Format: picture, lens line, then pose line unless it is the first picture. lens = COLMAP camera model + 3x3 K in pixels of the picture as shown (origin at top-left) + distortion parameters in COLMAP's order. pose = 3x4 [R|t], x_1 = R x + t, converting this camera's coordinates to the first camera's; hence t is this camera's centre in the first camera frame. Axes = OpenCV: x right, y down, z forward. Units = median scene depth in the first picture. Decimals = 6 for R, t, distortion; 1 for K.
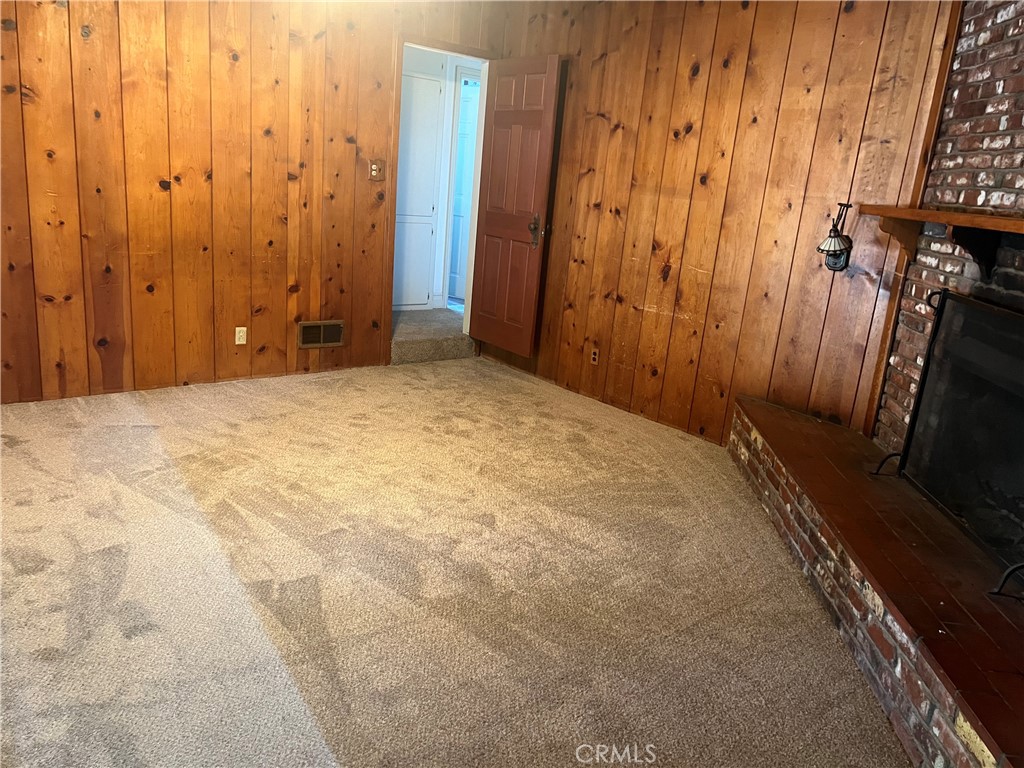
lens RADIAL K [[766.0, 0, 513.9], [0, 766.0, 384.7], [0, 0, 1]] dist [-0.008498, -0.011308]
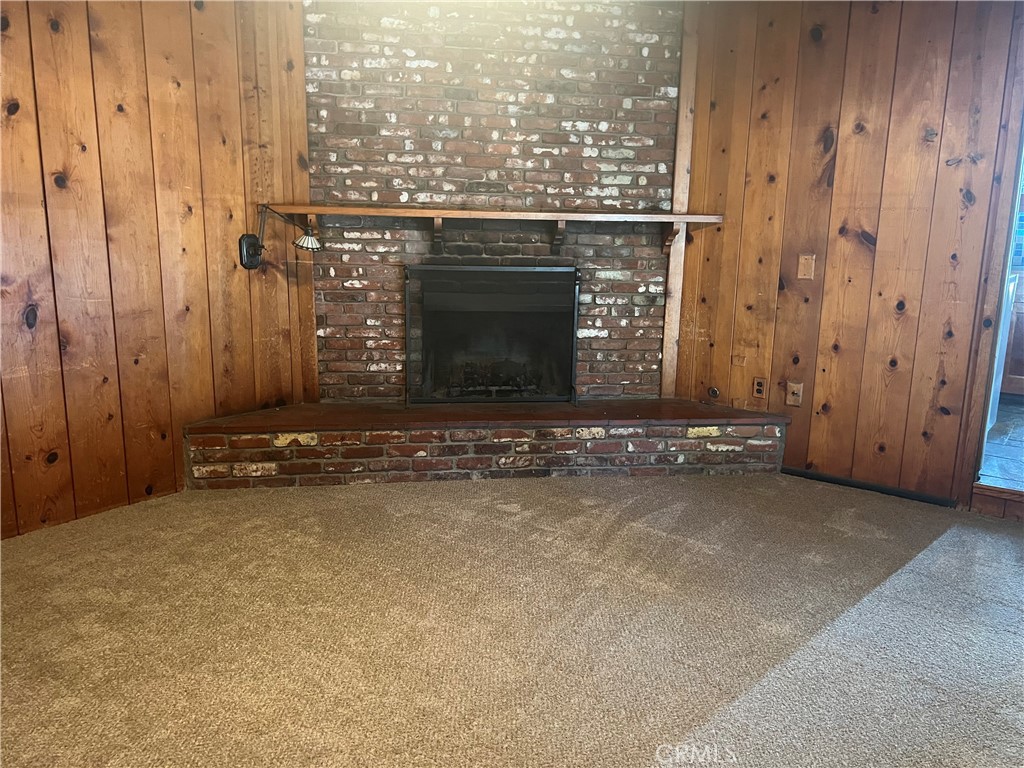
lens RADIAL K [[766.0, 0, 514.7], [0, 766.0, 385.6], [0, 0, 1]] dist [-0.008498, -0.011308]
pose [[-0.207173, -0.277091, 0.938243, -0.671845], [0.219190, 0.921522, 0.320552, -0.257446], [-0.953433, 0.272063, -0.130179, 0.837126]]
